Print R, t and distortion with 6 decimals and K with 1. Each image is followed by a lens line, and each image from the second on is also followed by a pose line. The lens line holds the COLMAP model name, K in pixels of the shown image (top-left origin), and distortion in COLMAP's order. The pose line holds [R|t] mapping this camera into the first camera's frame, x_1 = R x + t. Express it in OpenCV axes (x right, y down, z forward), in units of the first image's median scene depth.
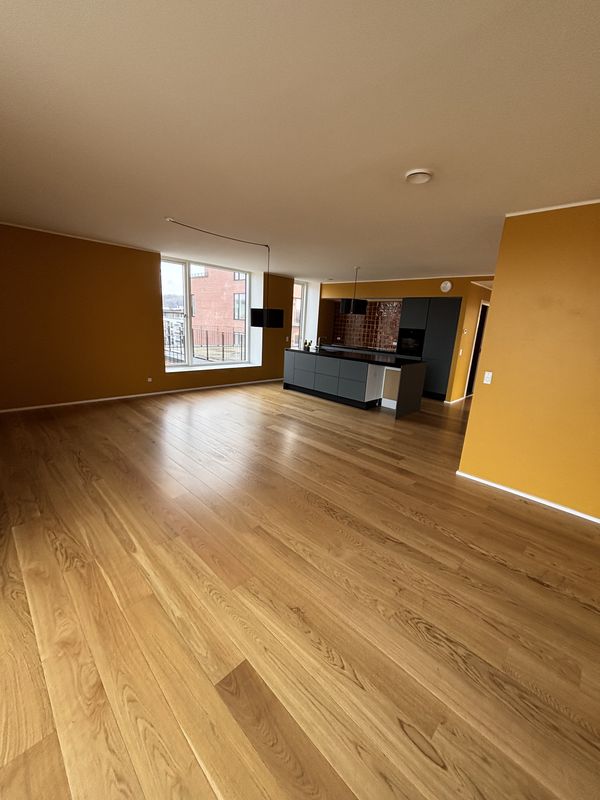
lens RADIAL K [[325.1, 0, 300.7], [0, 325.1, 402.9], [0, 0, 1]] dist [-0.002141, 0.000913]
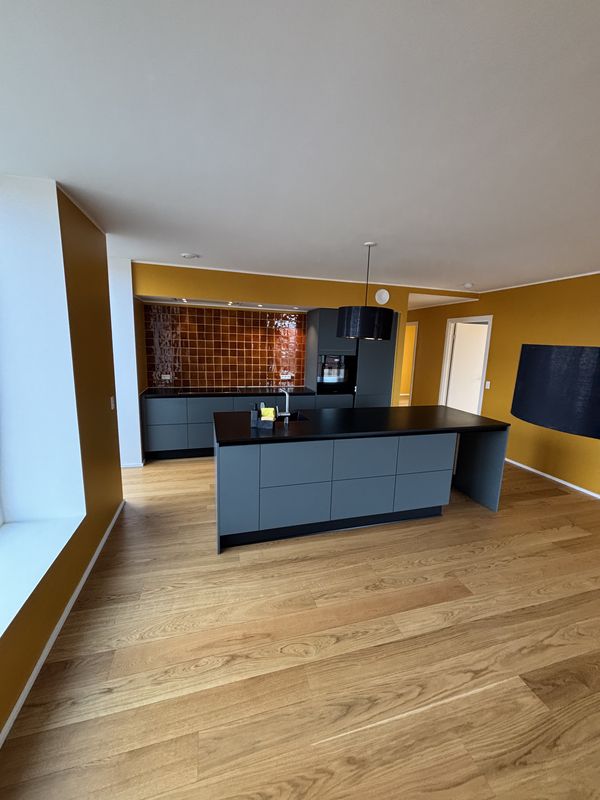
lens RADIAL K [[325.1, 0, 301.2], [0, 325.1, 396.4], [0, 0, 1]] dist [-0.002141, 0.000913]
pose [[0.489612, -0.179541, 0.853256, -0.344381], [0.211020, 0.973880, 0.083836, -0.271294], [-0.846020, 0.139007, 0.514710, 0.918335]]
